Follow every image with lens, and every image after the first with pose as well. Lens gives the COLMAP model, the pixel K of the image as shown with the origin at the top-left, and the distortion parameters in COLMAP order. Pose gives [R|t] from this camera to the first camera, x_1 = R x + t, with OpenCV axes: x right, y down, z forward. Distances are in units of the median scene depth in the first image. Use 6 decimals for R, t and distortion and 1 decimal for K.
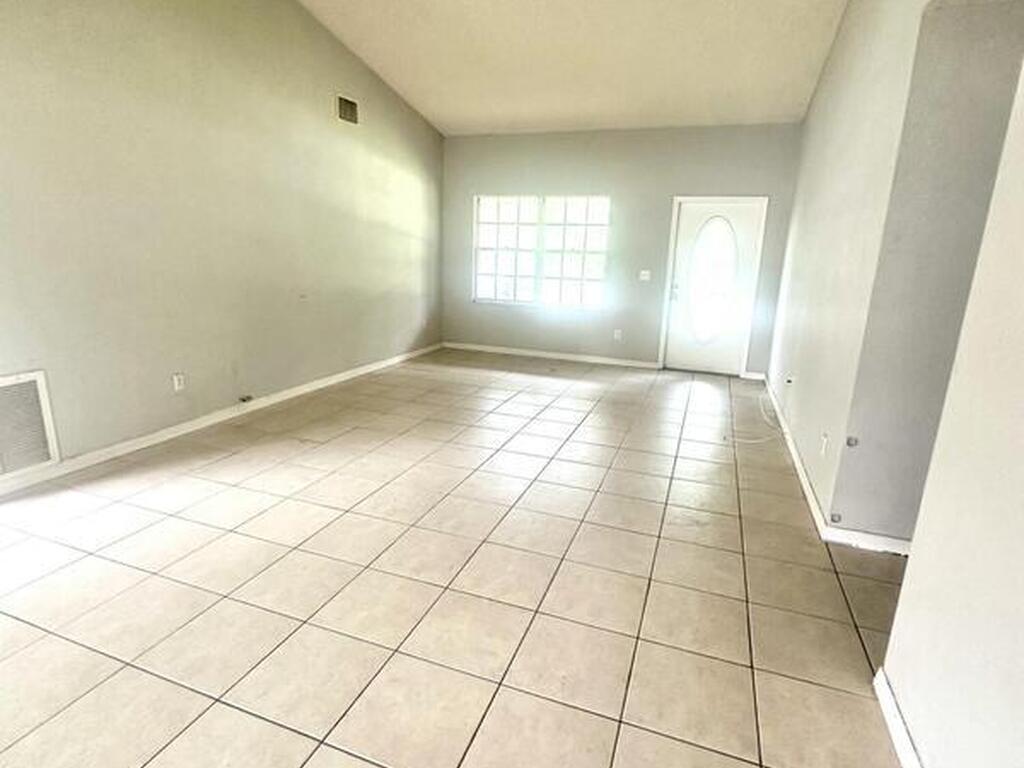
lens RADIAL K [[545.1, 0, 513.0], [0, 545.1, 387.4], [0, 0, 1]] dist [-0.002861, -0.000151]
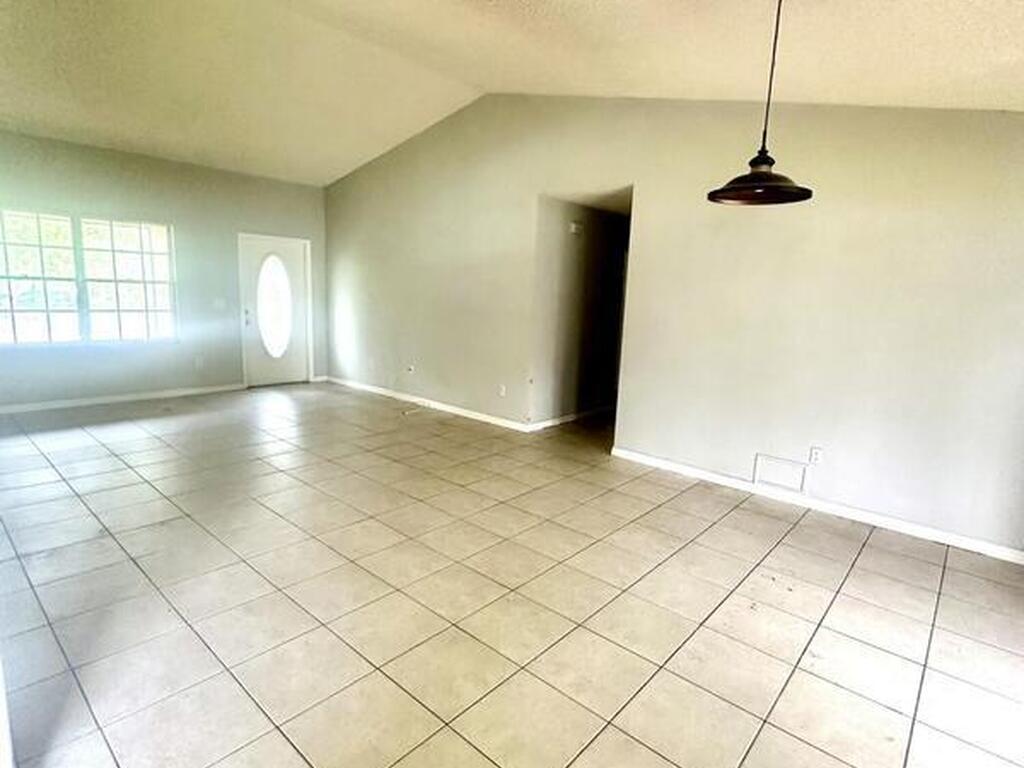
lens RADIAL K [[545.1, 0, 508.9], [0, 545.1, 385.2], [0, 0, 1]] dist [-0.002861, -0.000151]
pose [[0.370717, -0.176925, 0.911738, -0.529399], [0.203921, 0.973238, 0.105944, -0.049114], [-0.906083, 0.146647, 0.396874, 0.096328]]
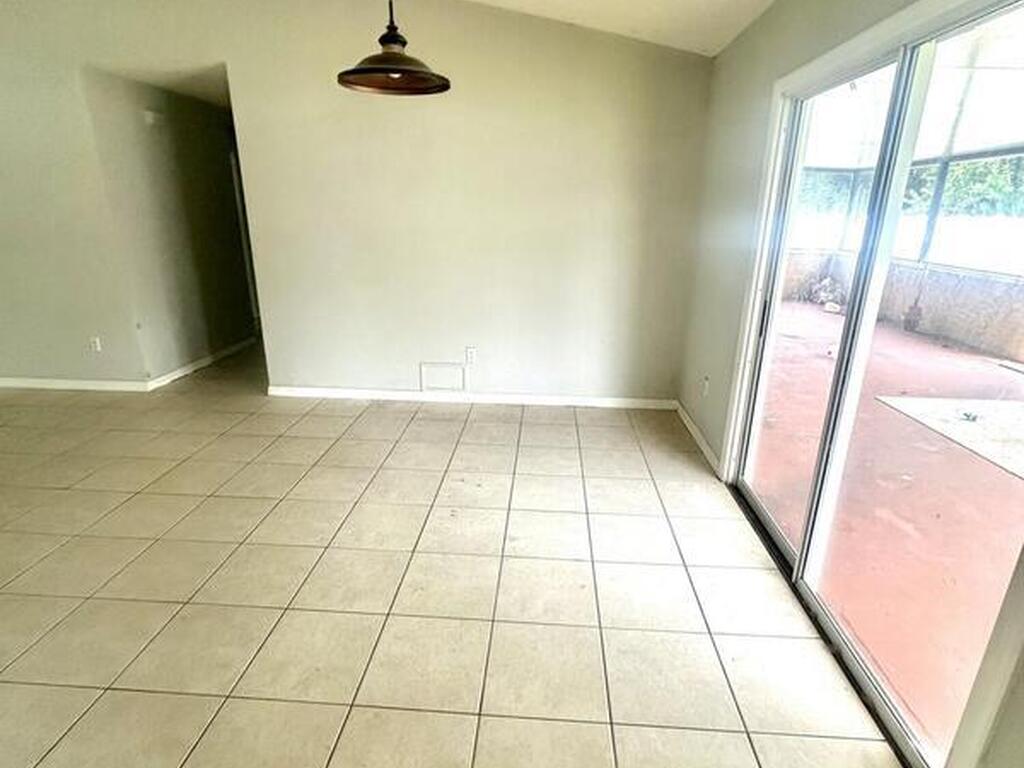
lens RADIAL K [[545.1, 0, 507.7], [0, 545.1, 383.4], [0, 0, 1]] dist [-0.002861, -0.000151]
pose [[-0.273346, -0.327810, 0.904335, -0.482403], [0.225312, 0.892166, 0.391502, -0.052198], [-0.935156, 0.310773, -0.170010, 0.116152]]
